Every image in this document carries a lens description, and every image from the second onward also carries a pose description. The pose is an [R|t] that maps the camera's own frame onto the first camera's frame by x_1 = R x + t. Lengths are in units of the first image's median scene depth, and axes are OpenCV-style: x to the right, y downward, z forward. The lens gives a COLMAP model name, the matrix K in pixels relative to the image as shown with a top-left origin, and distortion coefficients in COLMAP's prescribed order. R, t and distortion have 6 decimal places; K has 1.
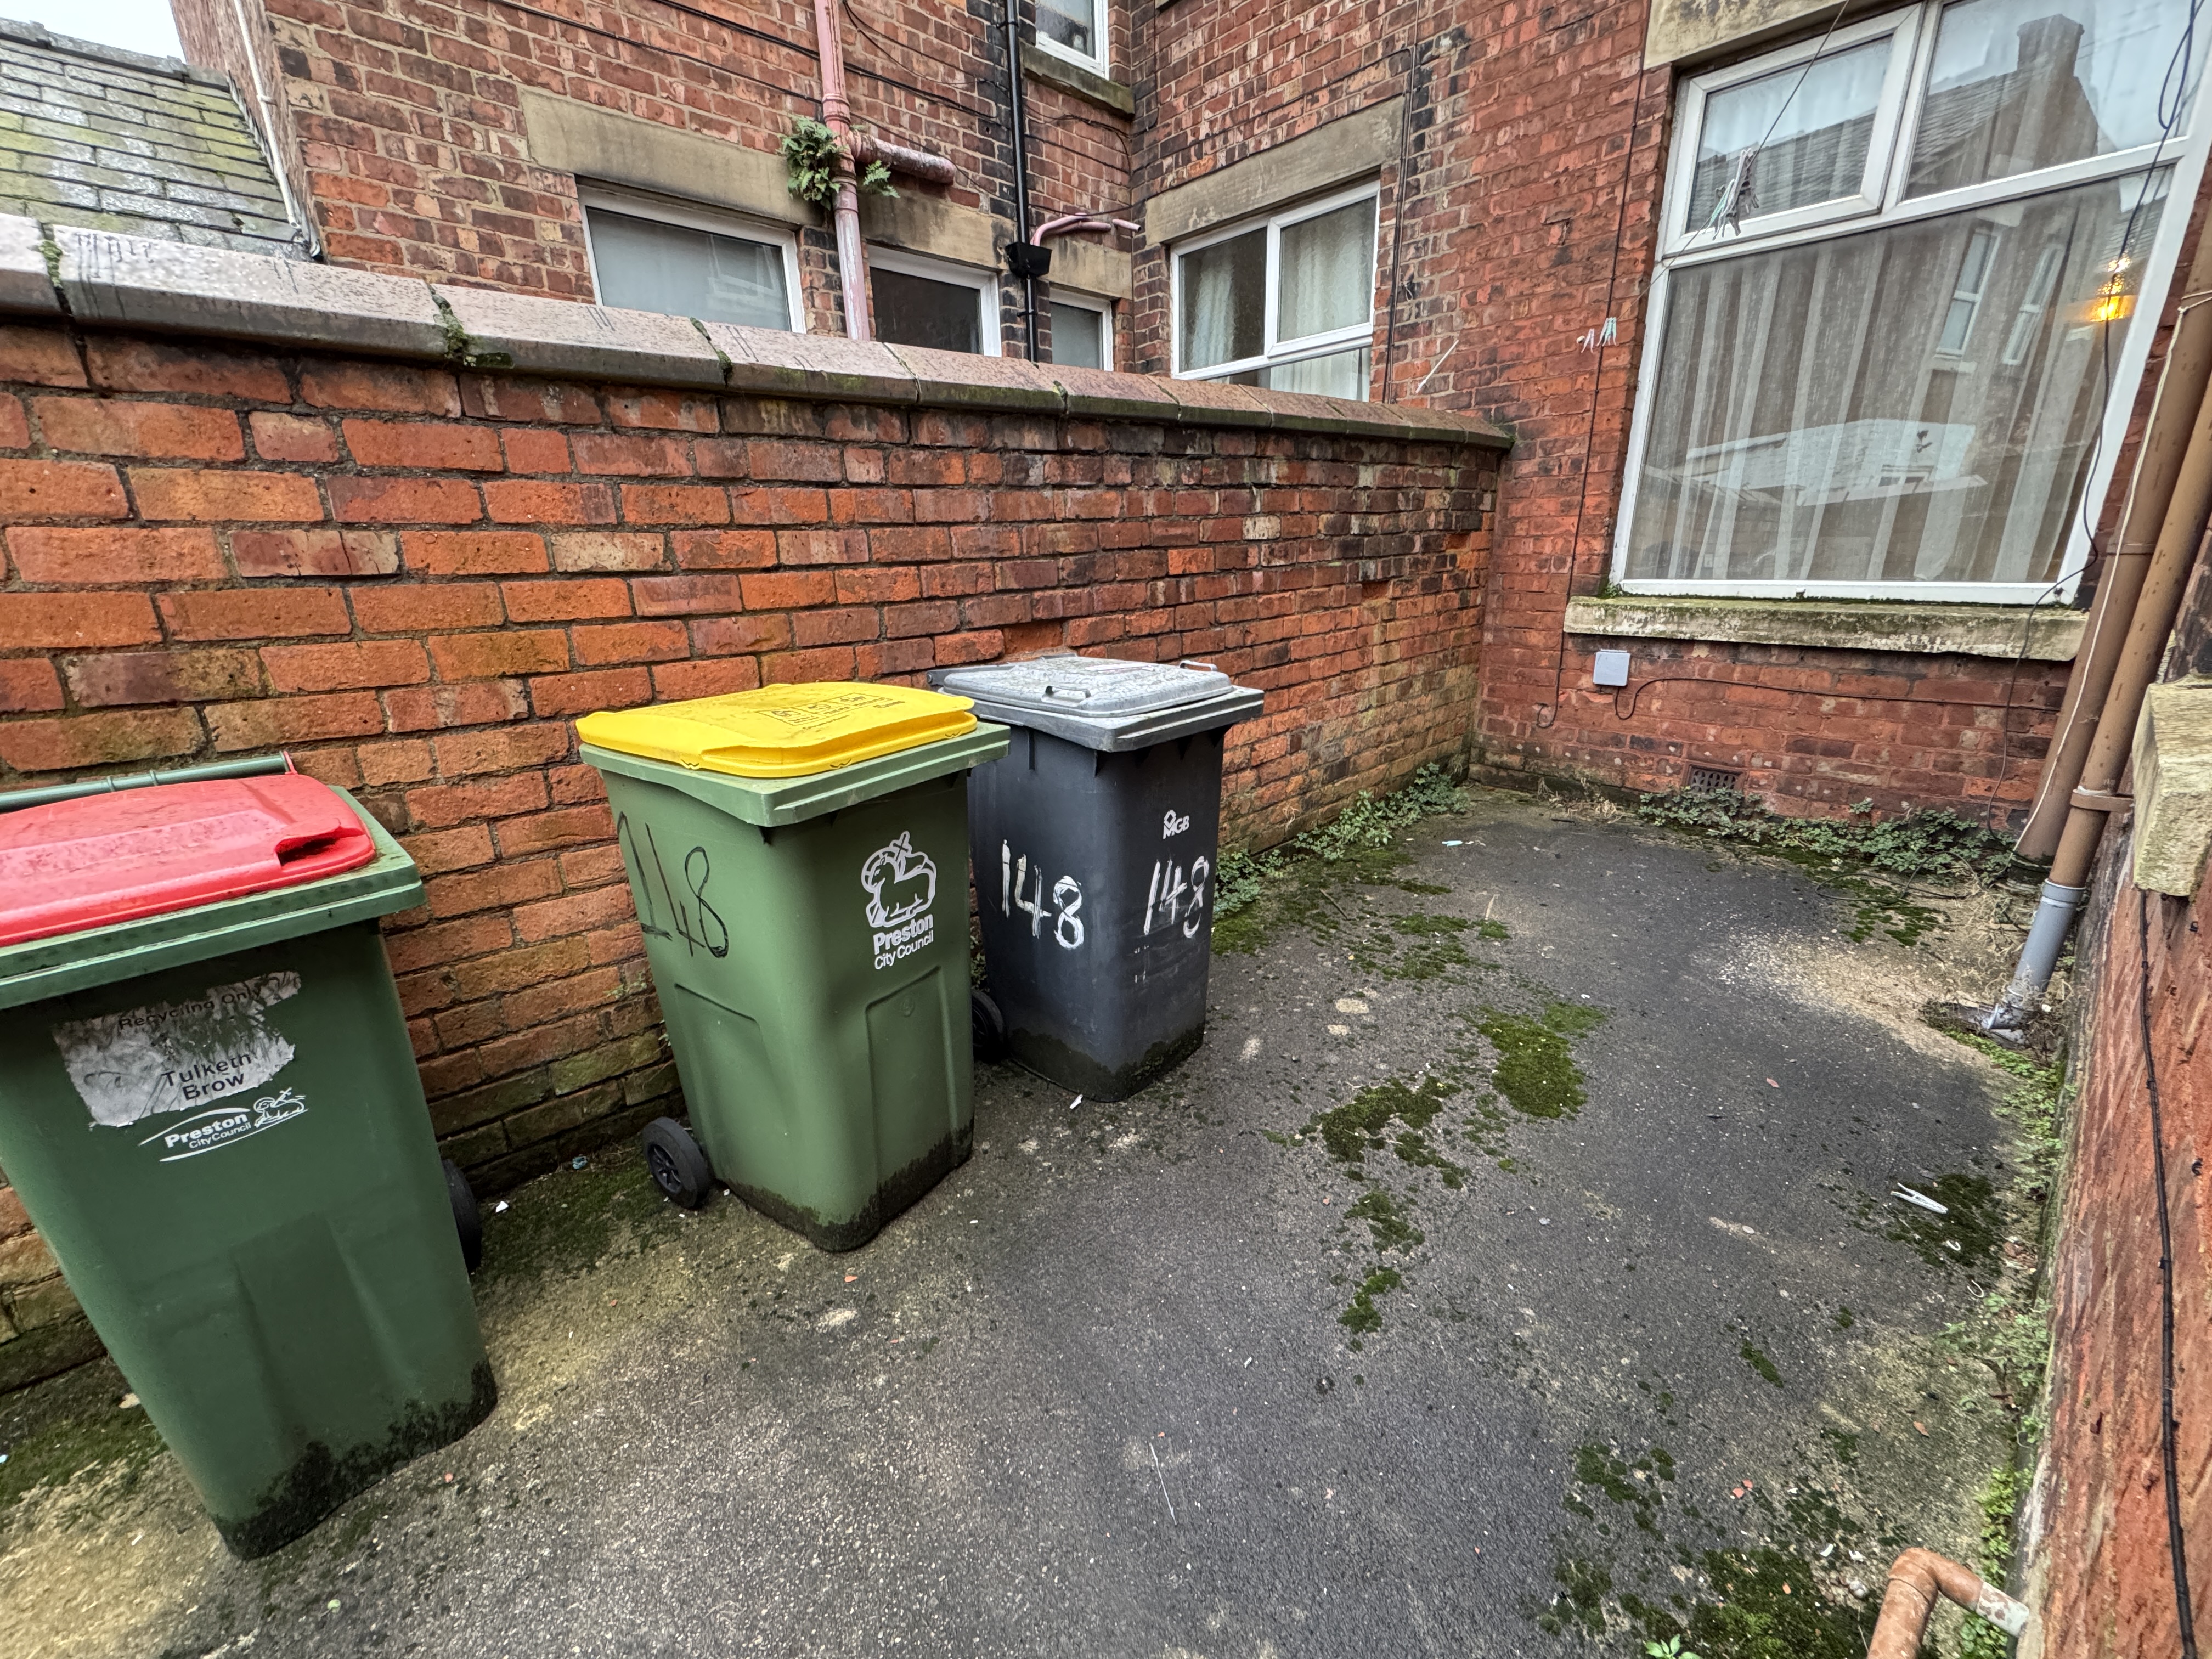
lens RADIAL K [[873.9, 0, 1110.4], [0, 873.9, 828.7], [0, 0, 1]] dist [-0.001316, -0.000309]
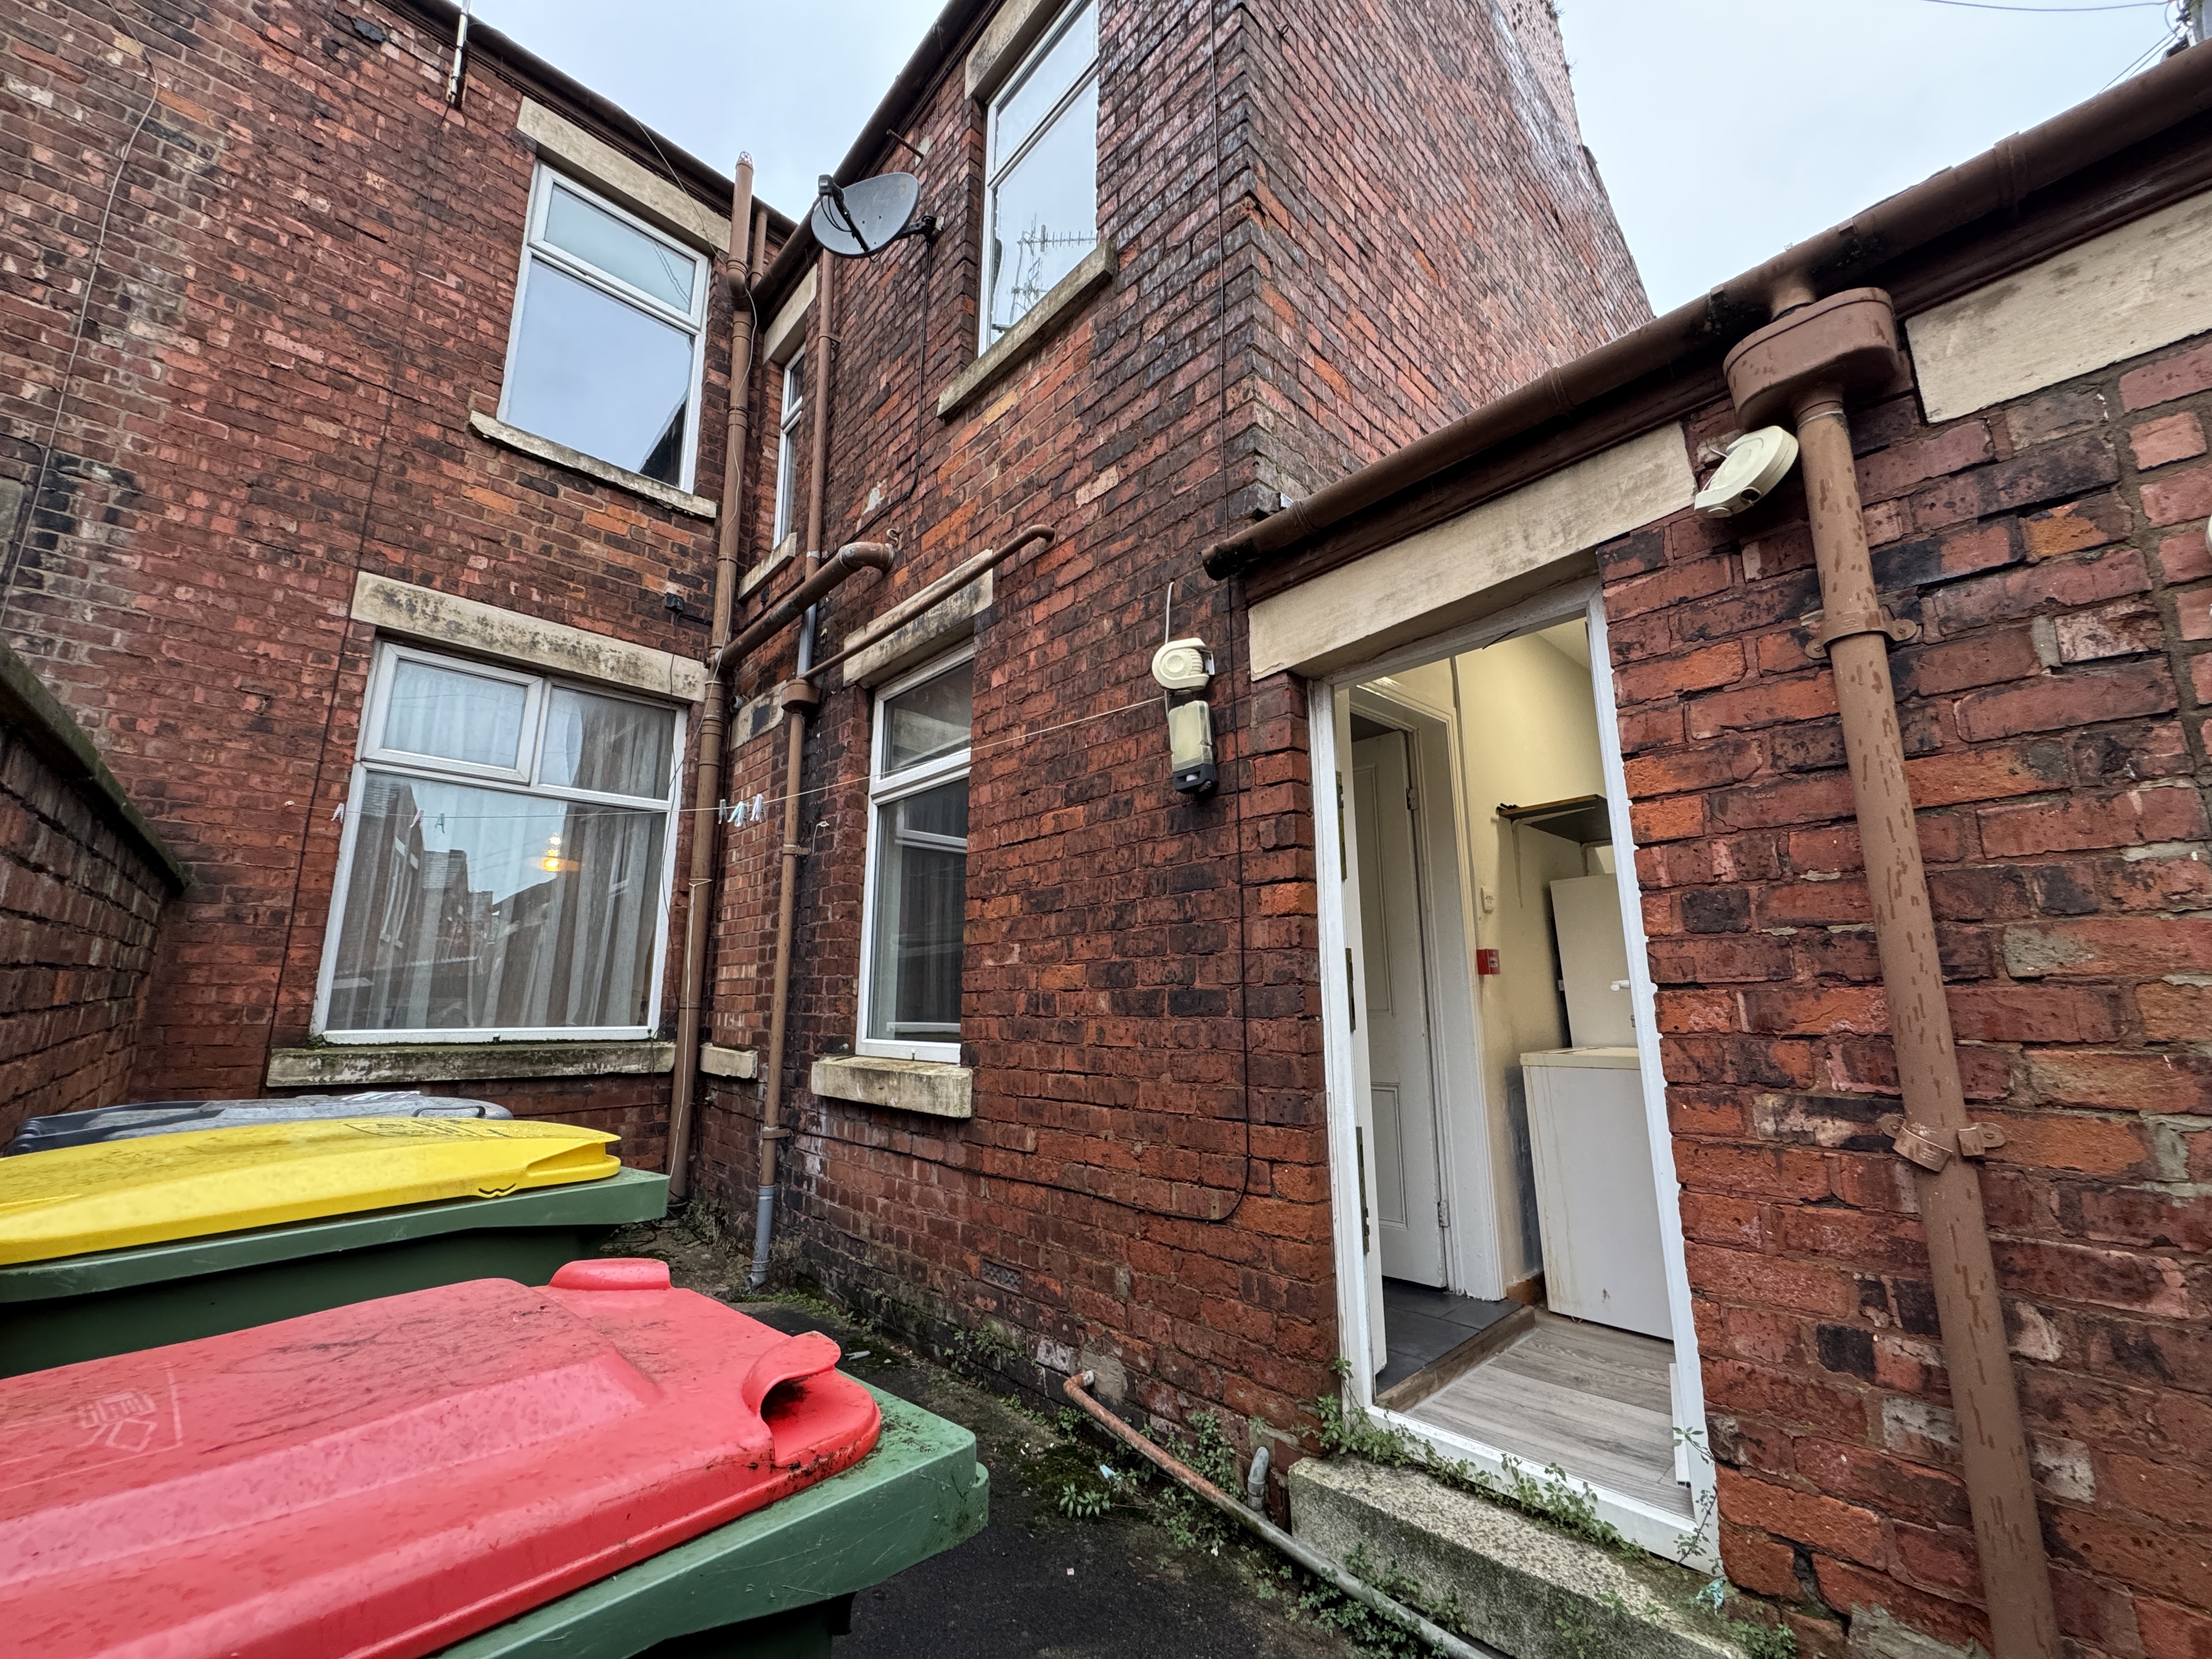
lens RADIAL K [[873.9, 0, 1106.7], [0, 873.9, 827.9], [0, 0, 1]] dist [-0.001316, -0.000309]
pose [[-0.004505, 0.221573, 0.975133, -0.489807], [0.303173, 0.929550, -0.209815, -0.019884], [-0.952925, 0.294689, -0.071363, 0.158454]]
